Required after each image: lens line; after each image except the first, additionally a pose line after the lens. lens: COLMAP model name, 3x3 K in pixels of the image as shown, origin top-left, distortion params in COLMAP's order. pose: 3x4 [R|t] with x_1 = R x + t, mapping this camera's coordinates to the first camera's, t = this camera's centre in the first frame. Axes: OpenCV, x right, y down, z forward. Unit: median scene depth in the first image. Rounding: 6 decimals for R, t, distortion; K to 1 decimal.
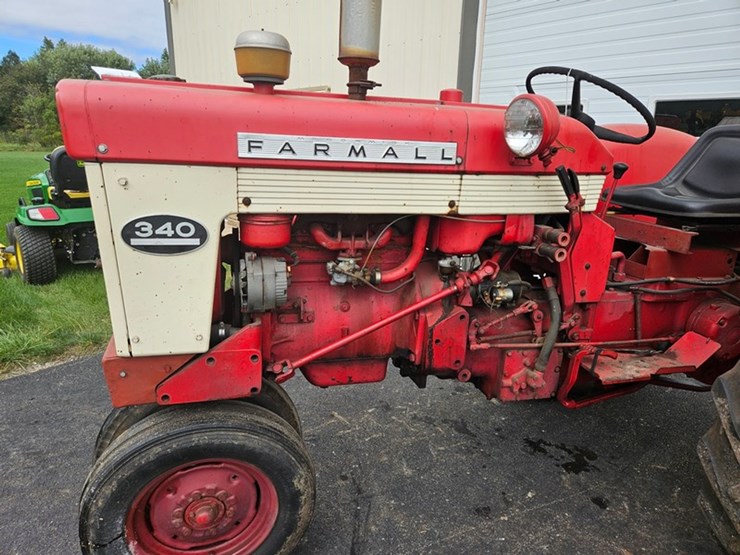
lens RADIAL K [[484.5, 0, 359.9], [0, 484.5, 271.2], [0, 0, 1]] dist [0.067912, -0.051759]
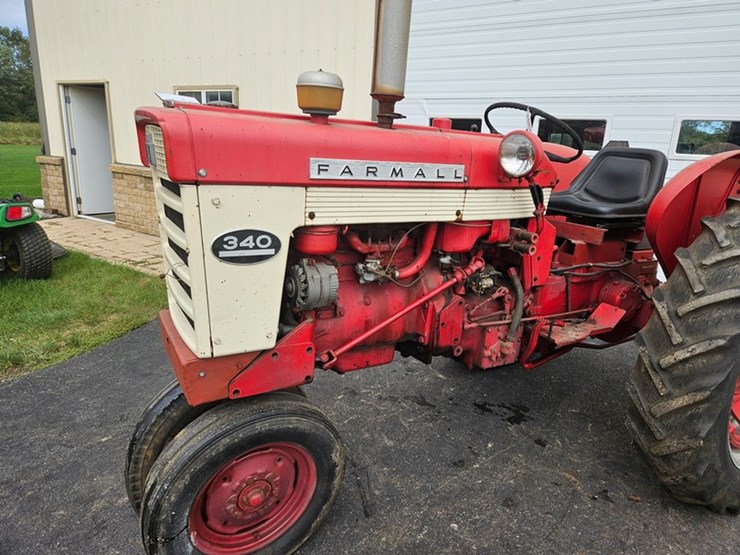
lens RADIAL K [[485.1, 0, 373.0], [0, 485.1, 272.4], [0, 0, 1]] dist [0.070826, -0.054339]
pose [[0.961371, -0.051019, 0.270487, -0.343380], [0.048388, 0.998694, 0.016392, -0.015416], [-0.270970, -0.002671, 0.962584, -0.137466]]
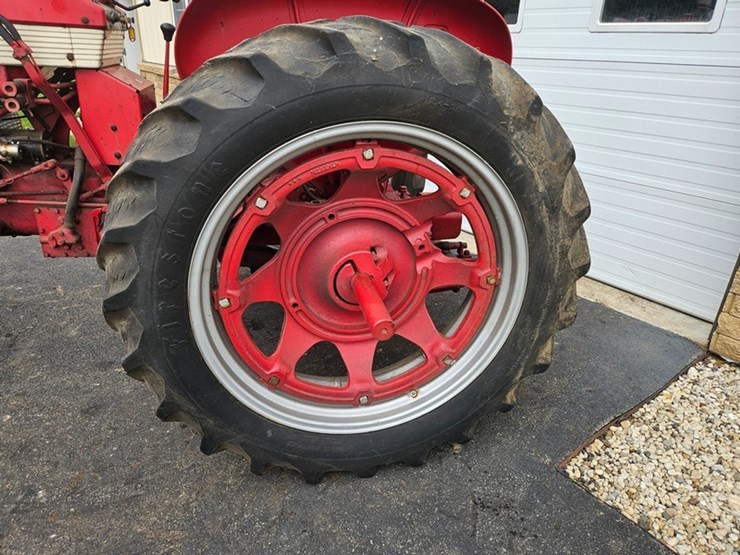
lens RADIAL K [[485.1, 0, 357.2], [0, 485.1, 267.2], [0, 0, 1]] dist [0.071970, -0.066705]
pose [[0.998622, 0.037394, -0.036812, 1.136182], [-0.031137, 0.986964, 0.157900, 0.110331], [0.042236, -0.156537, 0.986769, -0.039561]]
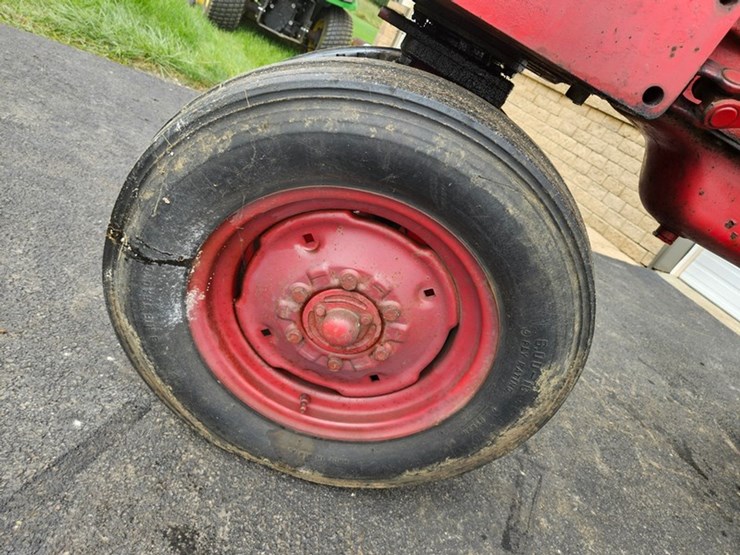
lens RADIAL K [[496.6, 0, 372.3], [0, 496.6, 270.3], [0, 0, 1]] dist [0.059240, -0.056400]
pose [[0.848403, 0.509961, -0.141961, -0.254887], [-0.487543, 0.857232, 0.165693, 0.363811], [0.206190, -0.071362, 0.975906, 0.557860]]
